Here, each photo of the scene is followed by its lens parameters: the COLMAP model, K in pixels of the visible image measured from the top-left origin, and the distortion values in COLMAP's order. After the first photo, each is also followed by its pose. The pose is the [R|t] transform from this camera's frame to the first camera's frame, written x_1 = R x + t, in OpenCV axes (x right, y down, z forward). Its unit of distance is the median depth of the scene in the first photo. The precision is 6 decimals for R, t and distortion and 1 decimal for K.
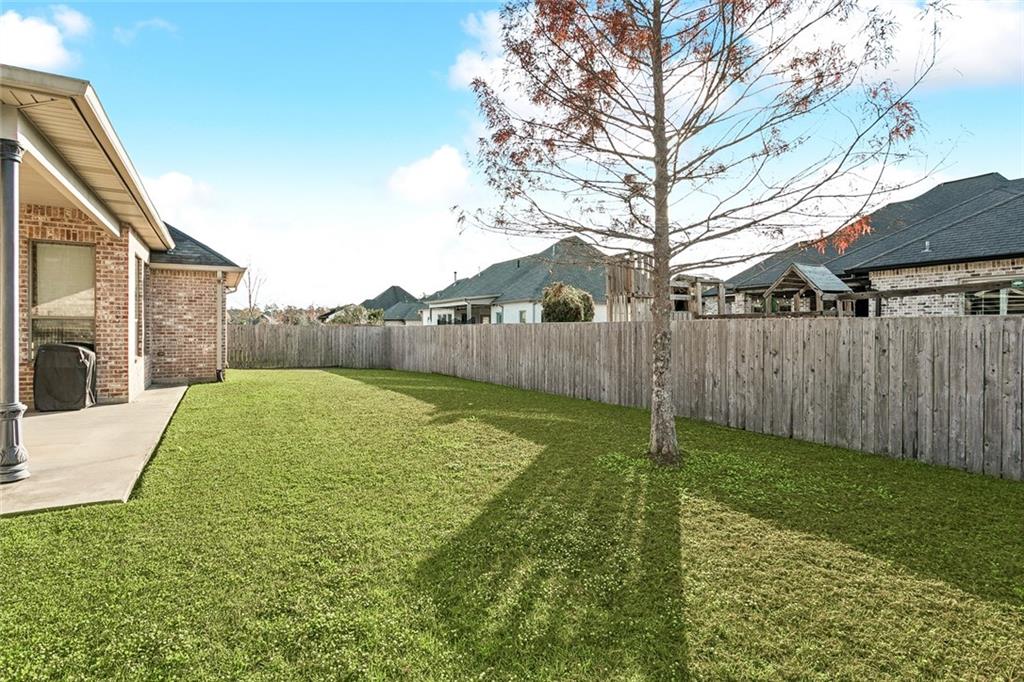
lens RADIAL K [[485.2, 0, 512.0], [0, 485.2, 341.0], [0, 0, 1]] dist [0.001763, 0.000341]
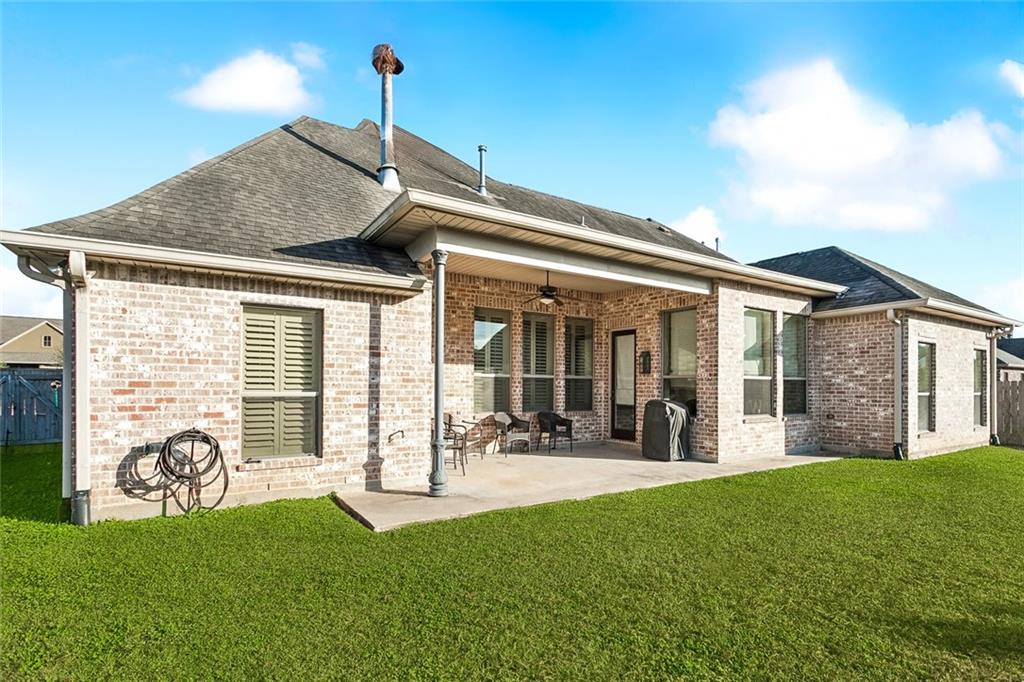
lens RADIAL K [[493.3, 0, 512.9], [0, 493.3, 384.3], [0, 0, 1]] dist [0.000253, 0.000064]
pose [[0.023265, -0.006890, -0.999706, 0.185416], [-0.027073, 0.999605, -0.007519, -0.011642], [0.999363, 0.027240, 0.023069, 0.572251]]
